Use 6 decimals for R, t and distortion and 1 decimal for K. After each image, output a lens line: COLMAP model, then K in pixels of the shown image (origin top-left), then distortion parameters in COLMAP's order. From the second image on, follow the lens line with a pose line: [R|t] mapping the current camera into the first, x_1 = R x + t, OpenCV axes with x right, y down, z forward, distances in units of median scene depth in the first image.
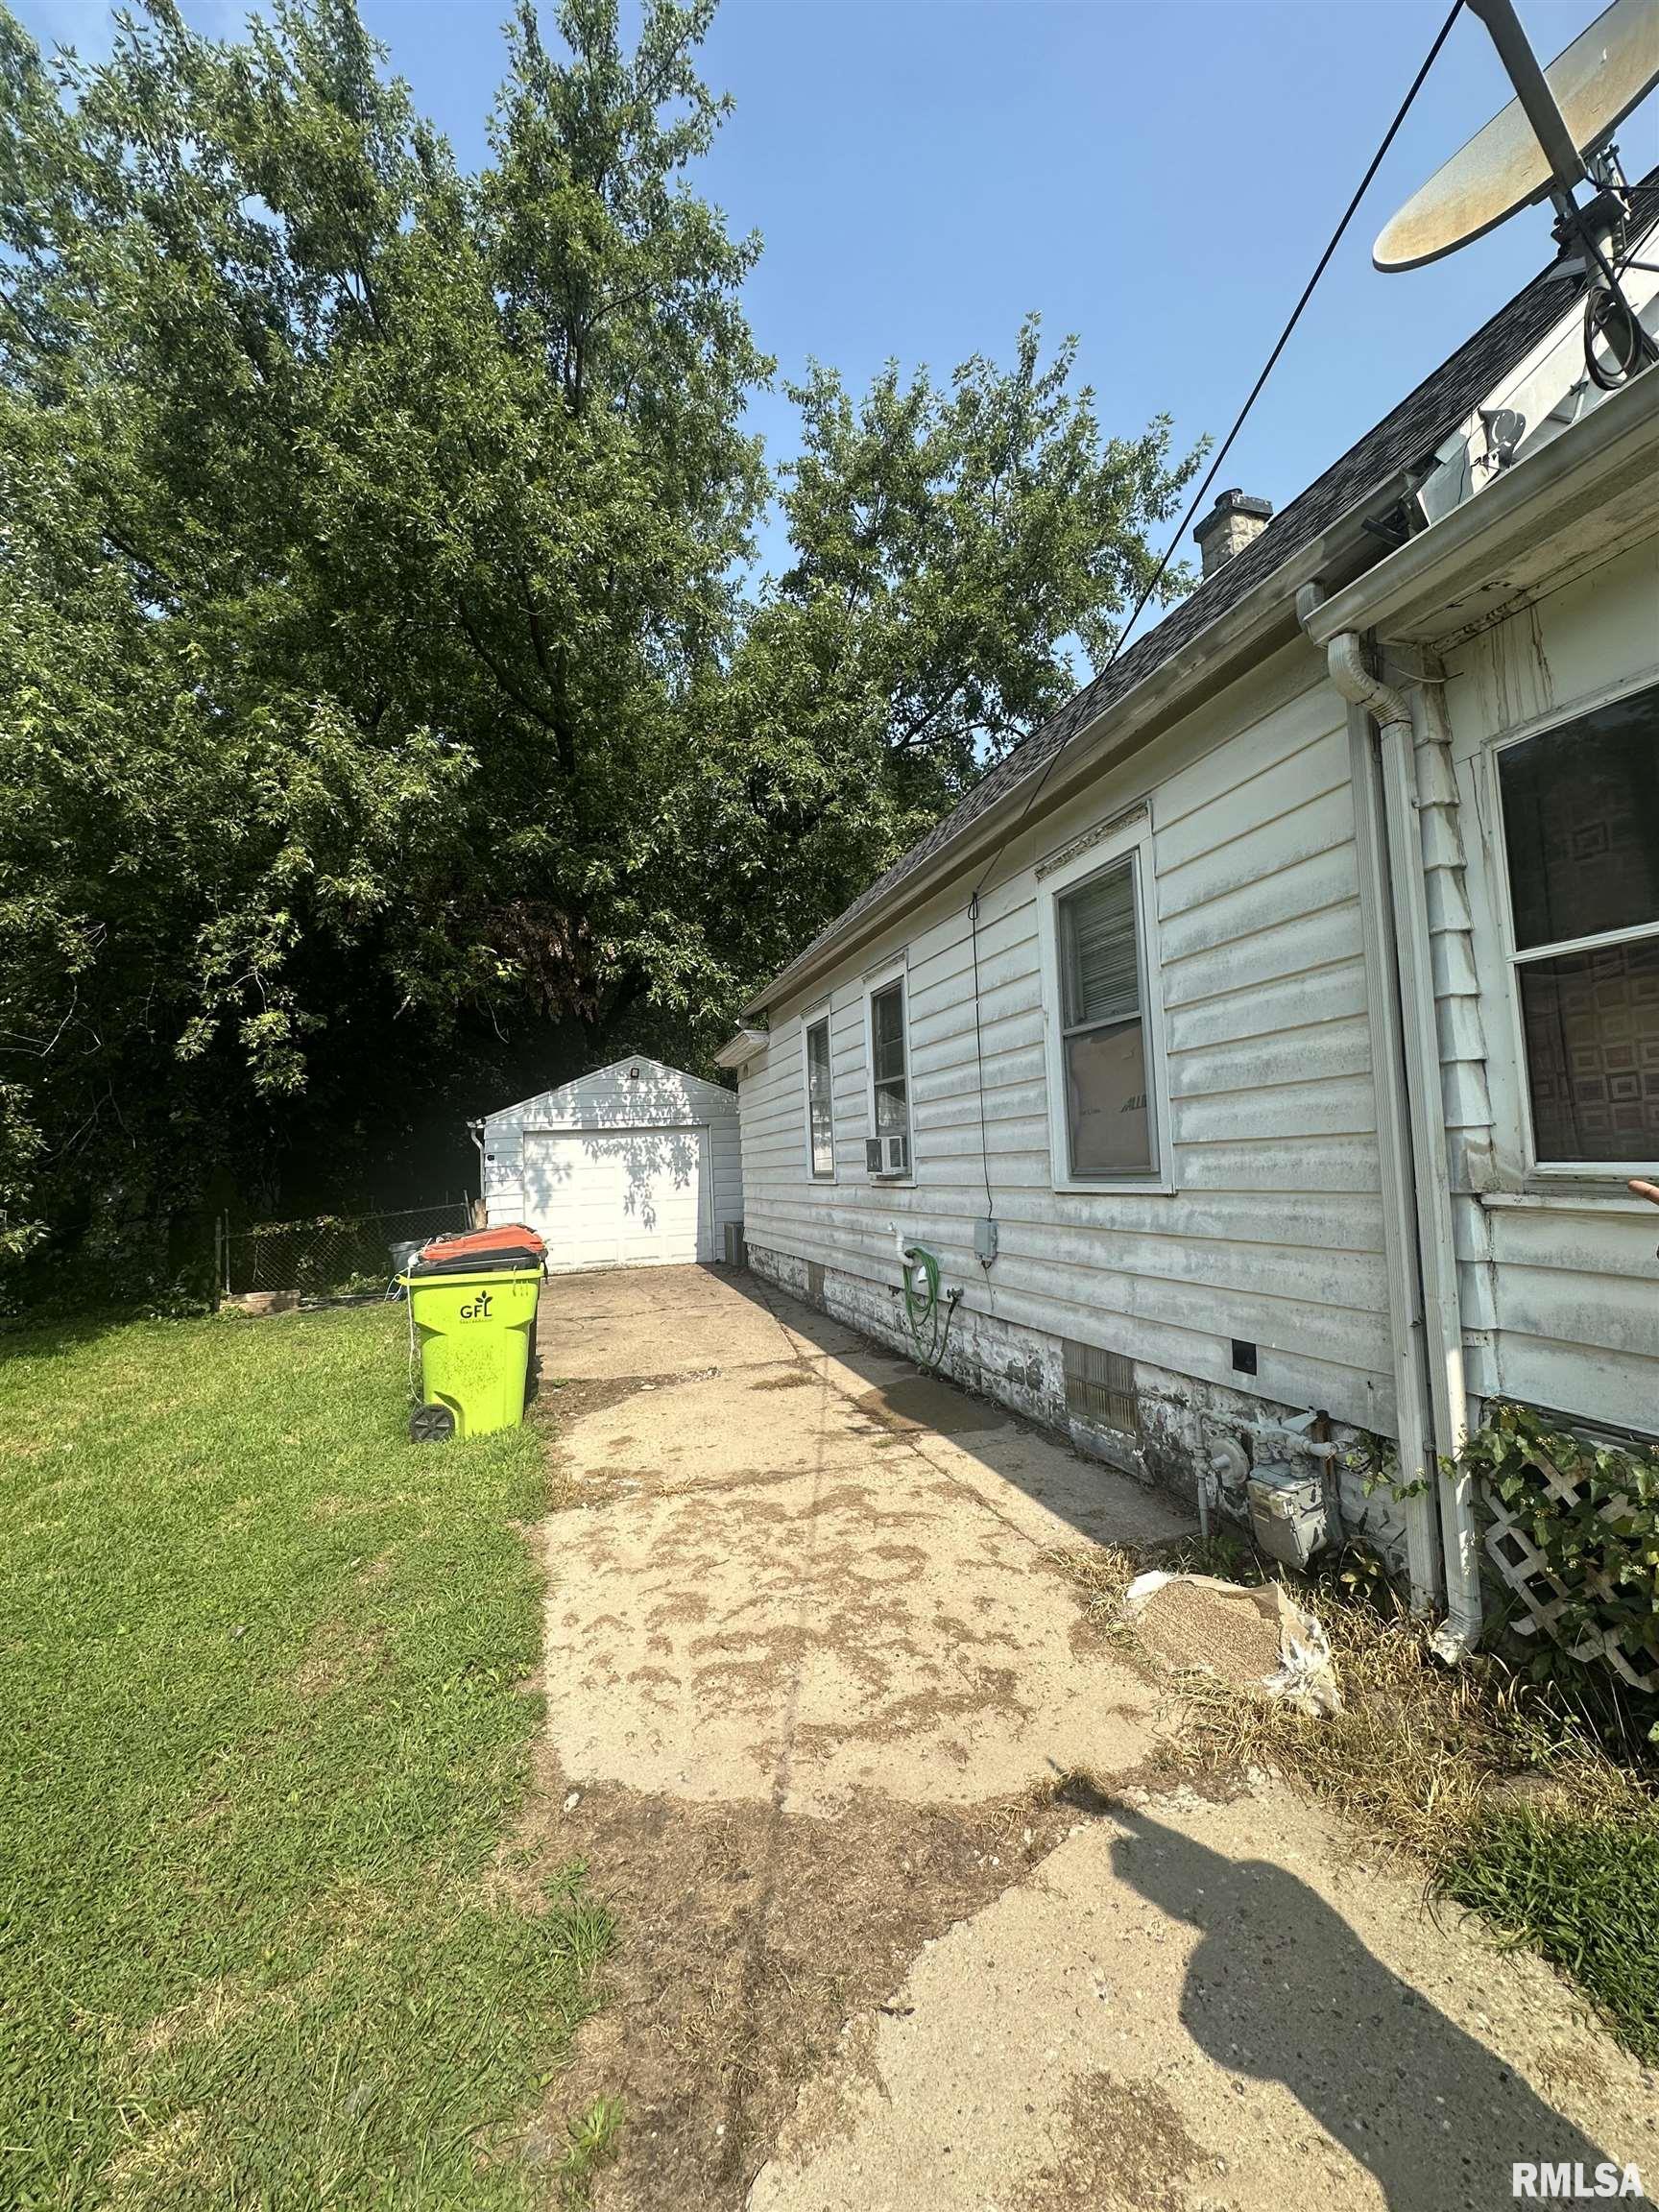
lens RADIAL K [[884.5, 0, 840.3], [0, 884.5, 1100.3], [0, 0, 1]] dist [-0.012093, 0.001279]
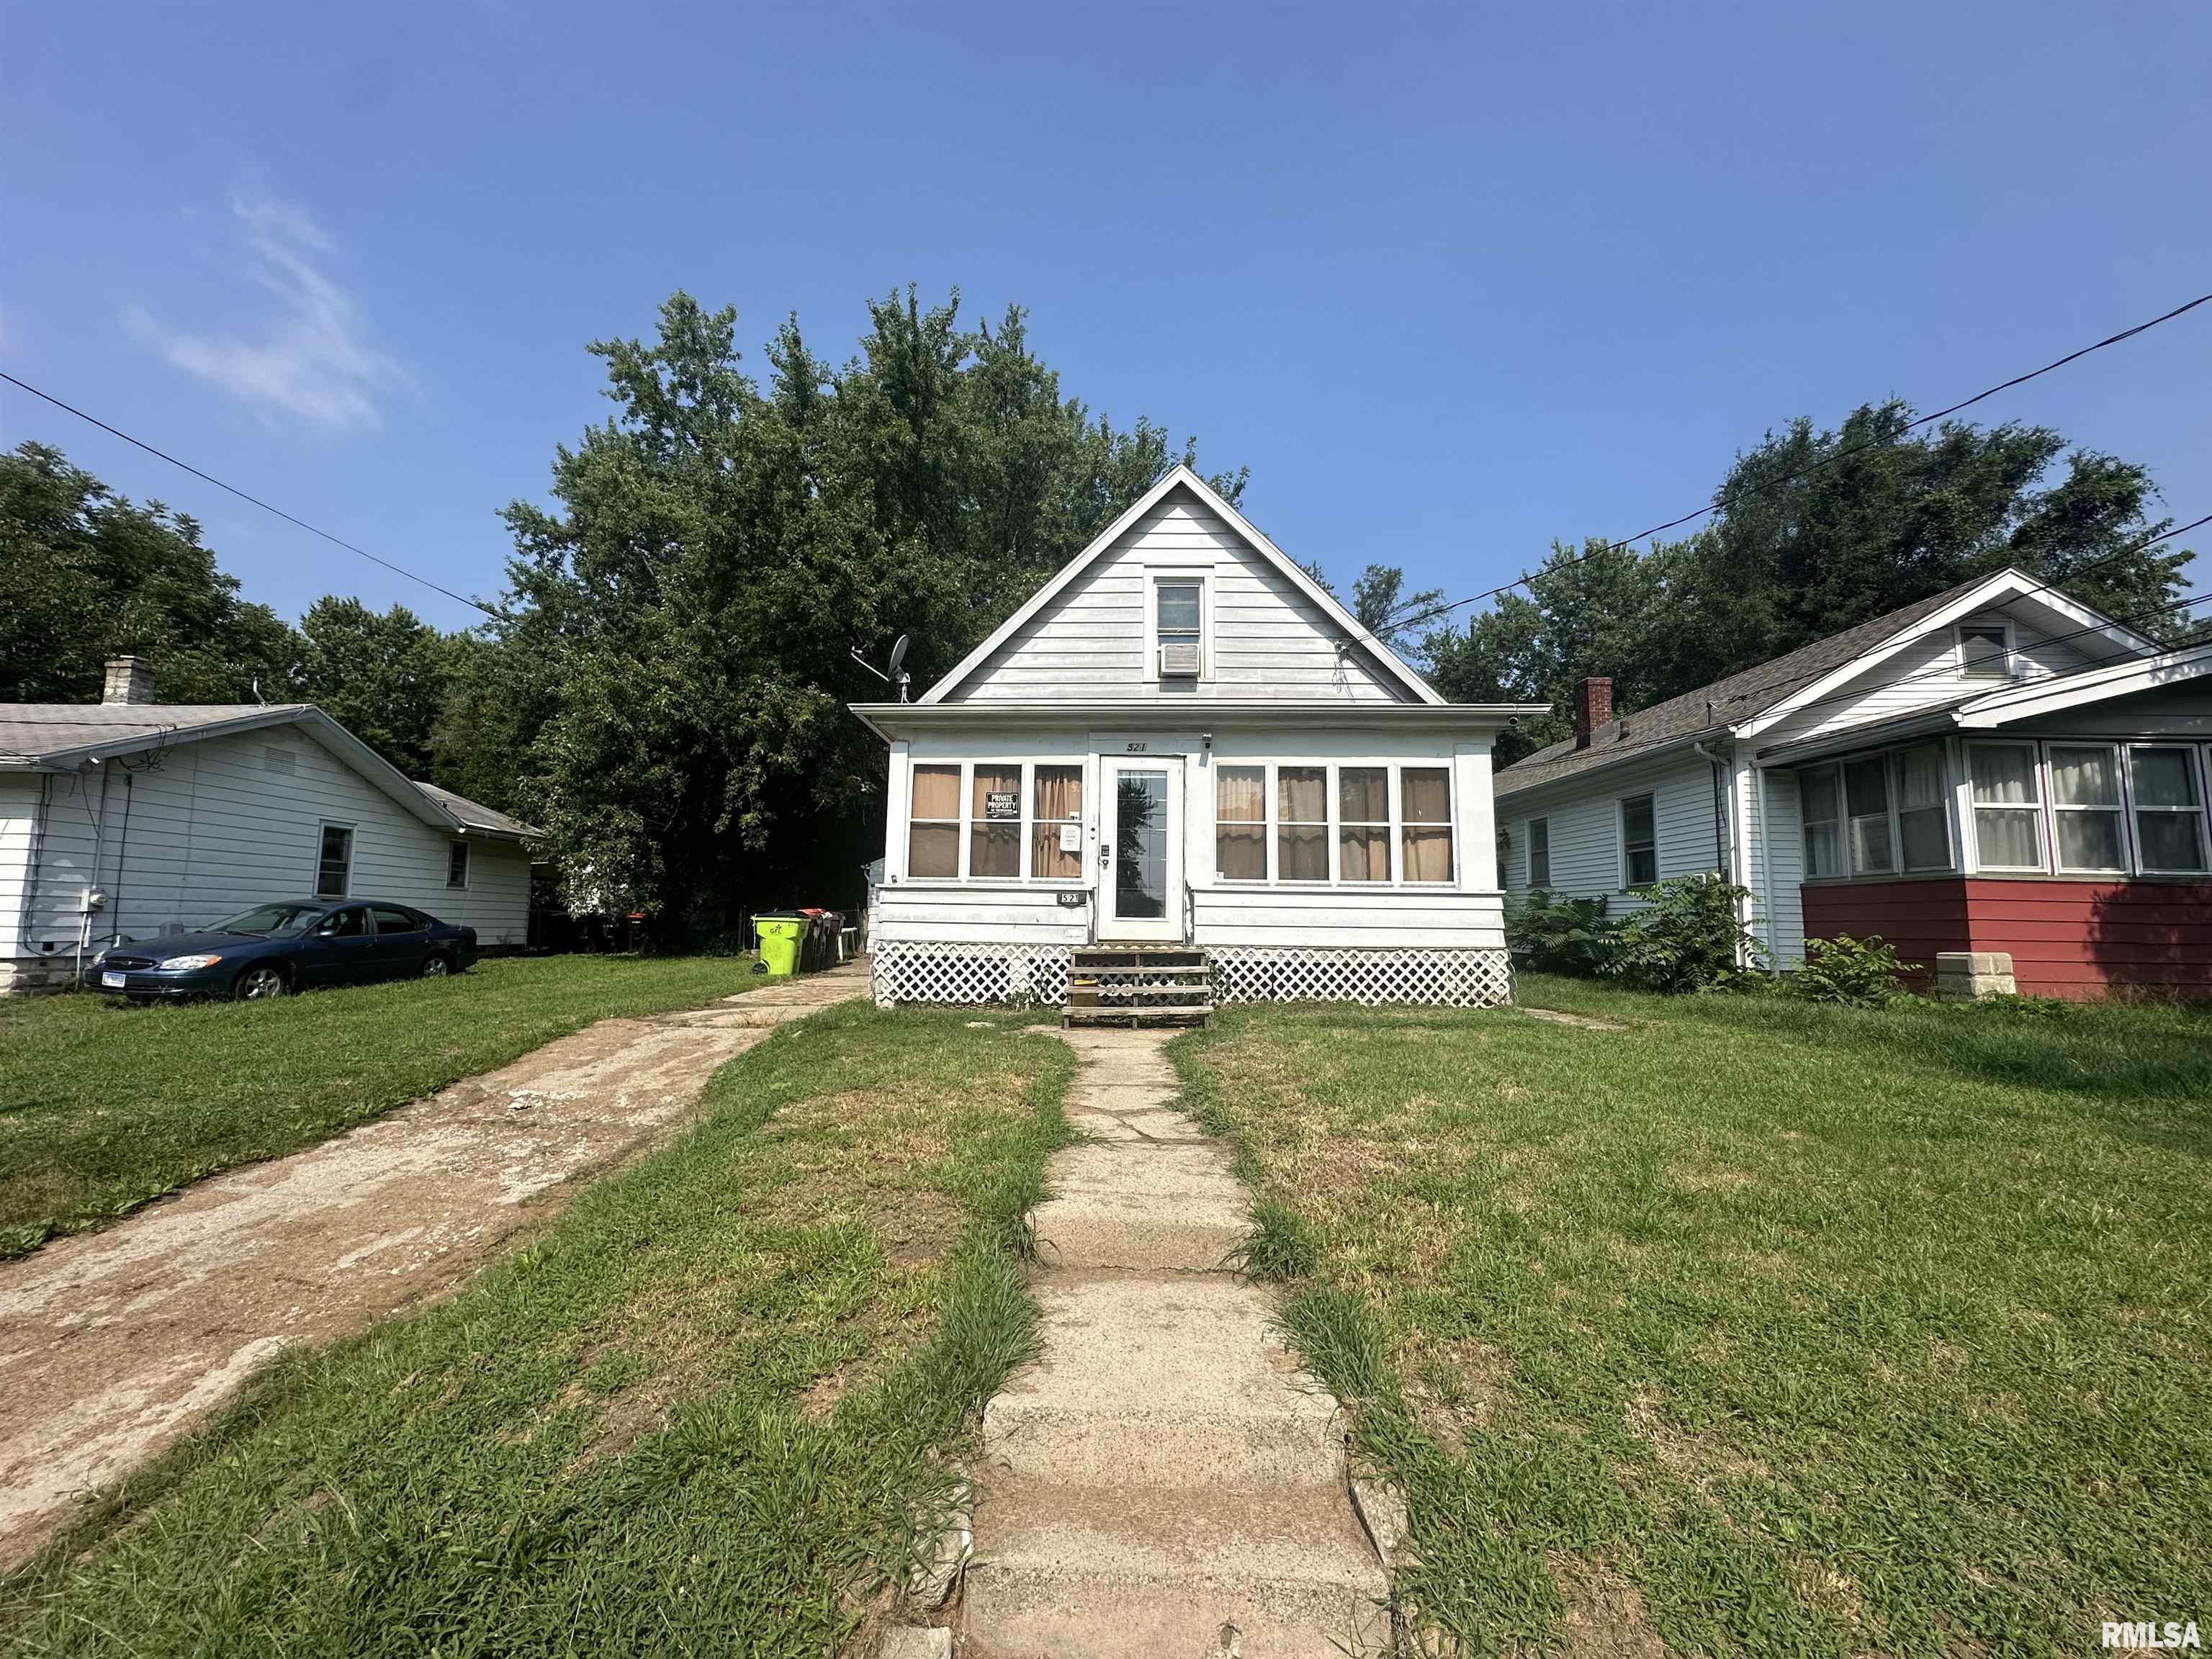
lens RADIAL K [[884.5, 0, 1097.1], [0, 884.5, 830.4], [0, 0, 1]] dist [-0.012093, 0.001279]
pose [[0.940265, 0.040077, -0.338076, 0.909589], [-0.046675, 0.998845, -0.011405, -0.071555], [0.337228, 0.026503, 0.941050, -0.778444]]
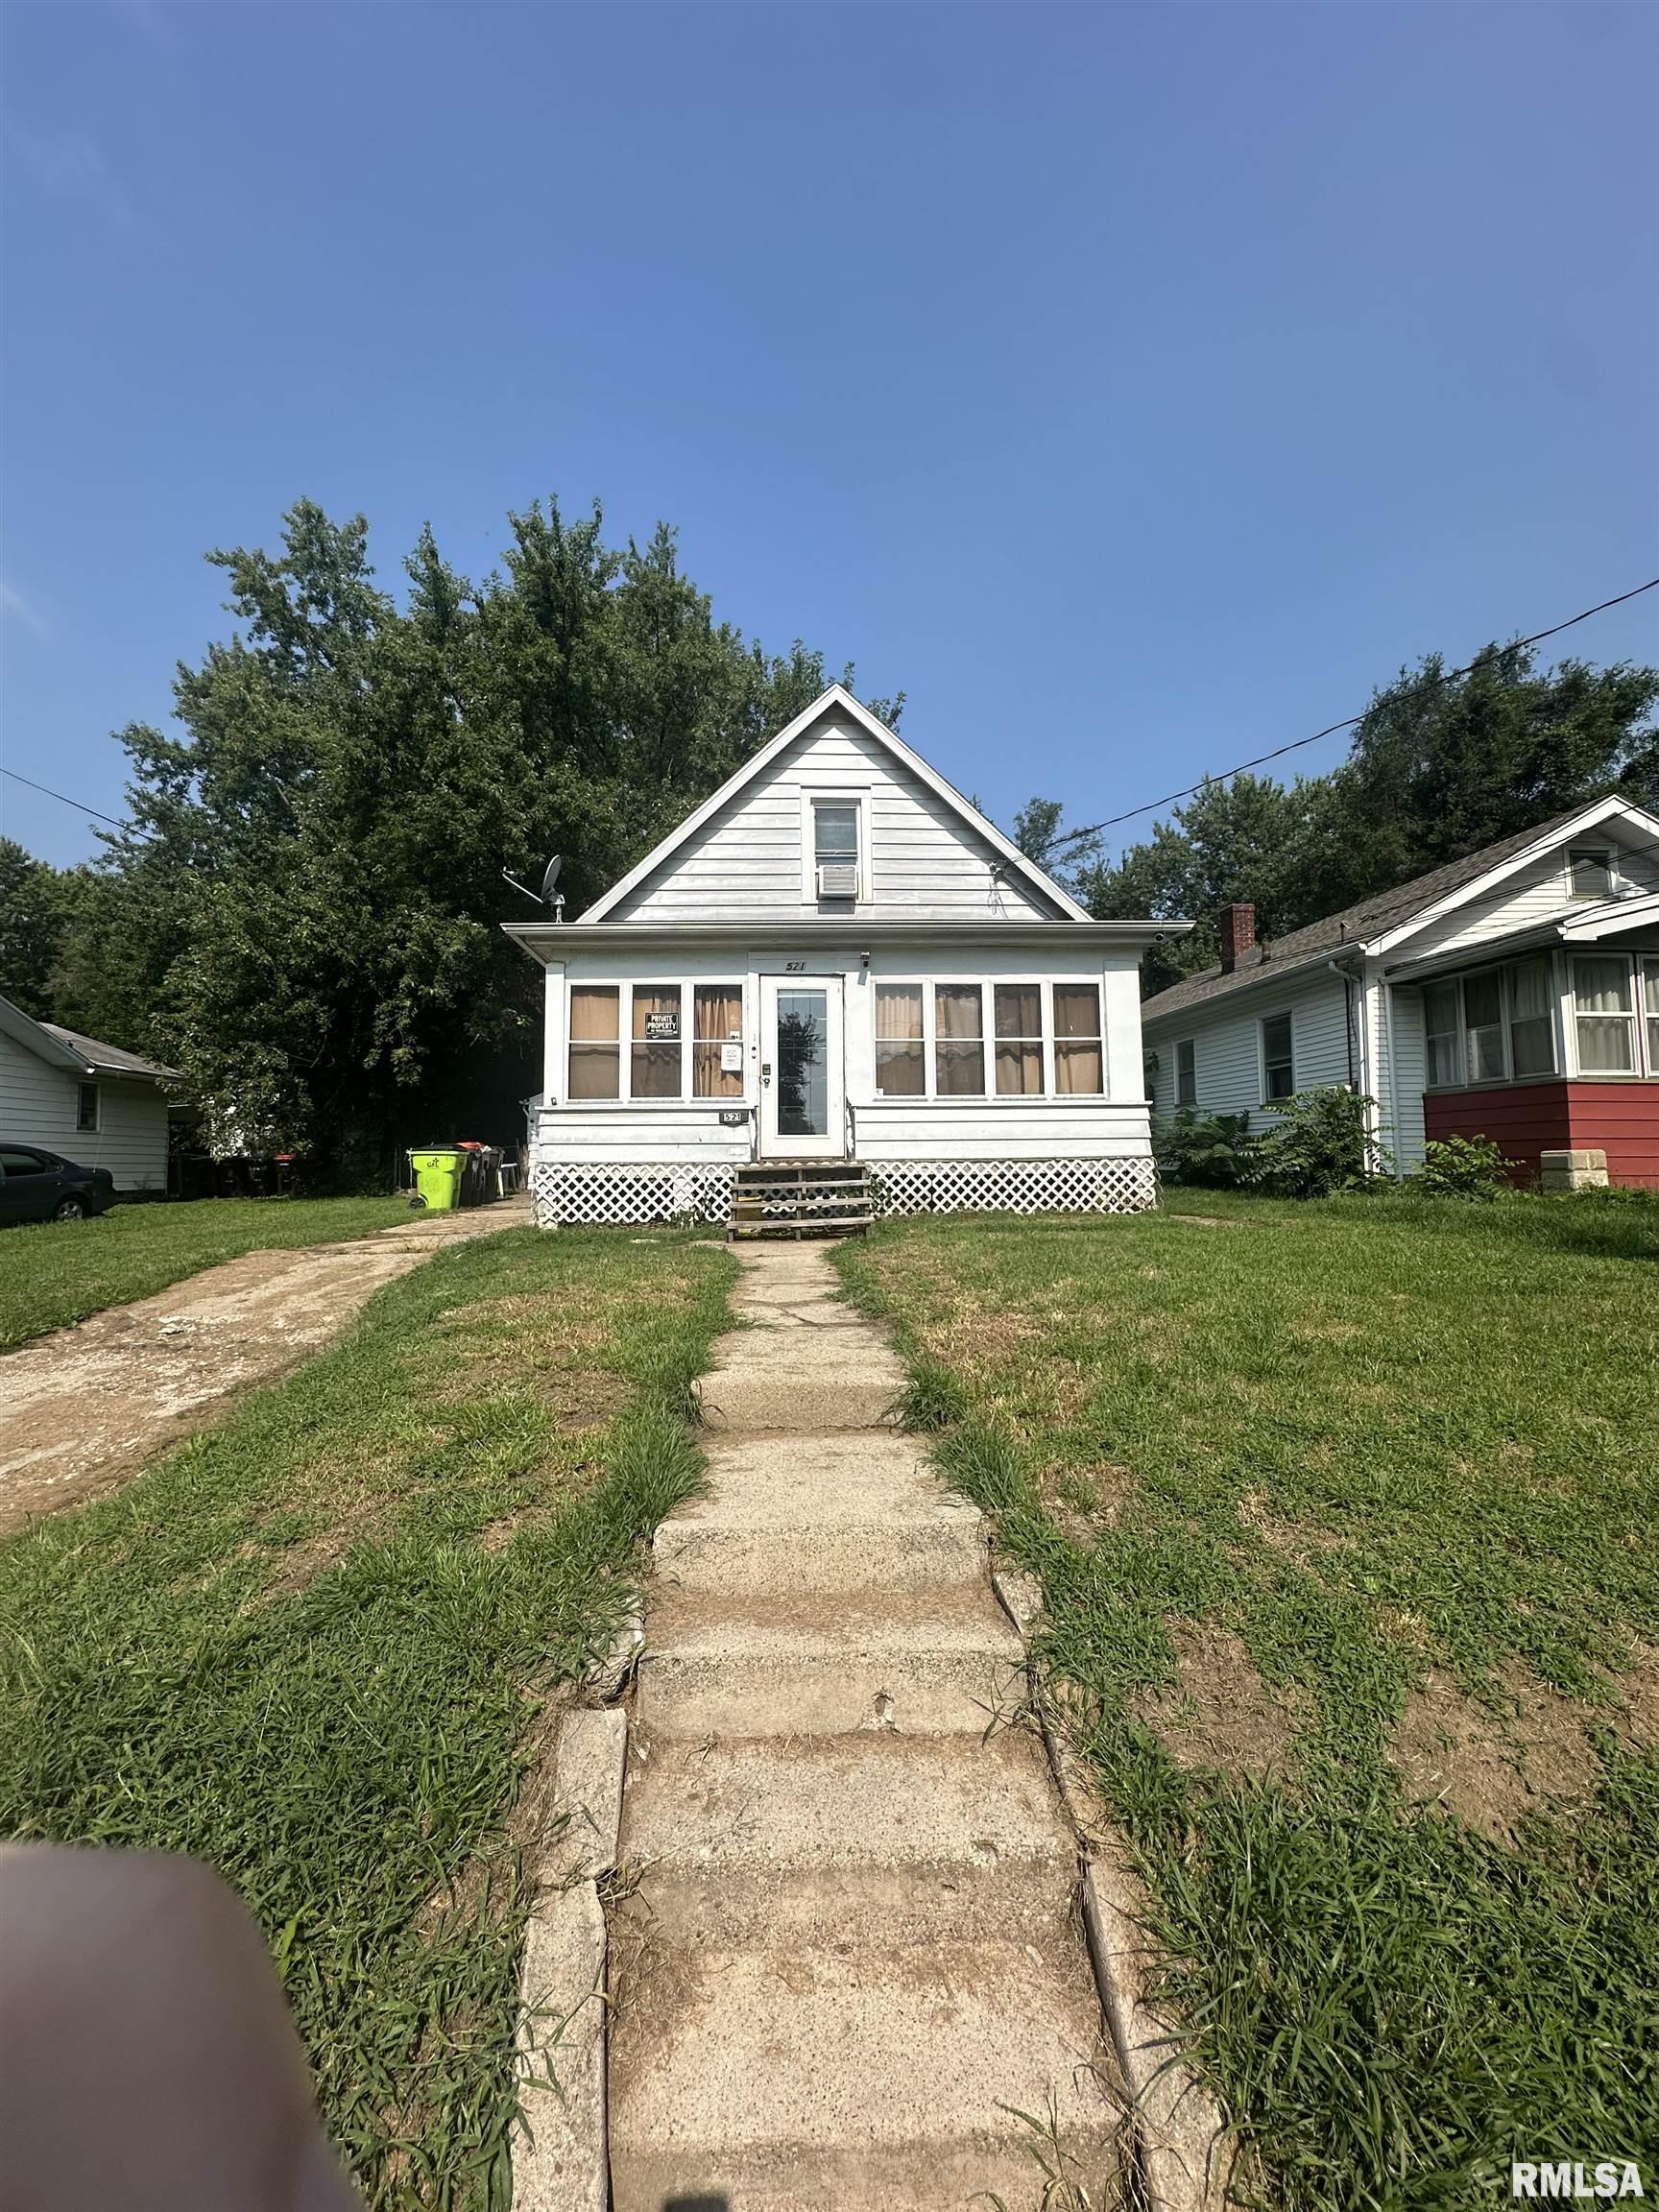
lens RADIAL K [[884.5, 0, 823.9], [0, 884.5, 1103.9], [0, 0, 1]] dist [-0.012093, 0.001279]
pose [[0.962645, 0.035198, -0.268469, 0.917004], [-0.029352, 0.999237, 0.025762, -0.048706], [0.269171, -0.016919, 0.962944, -0.788485]]
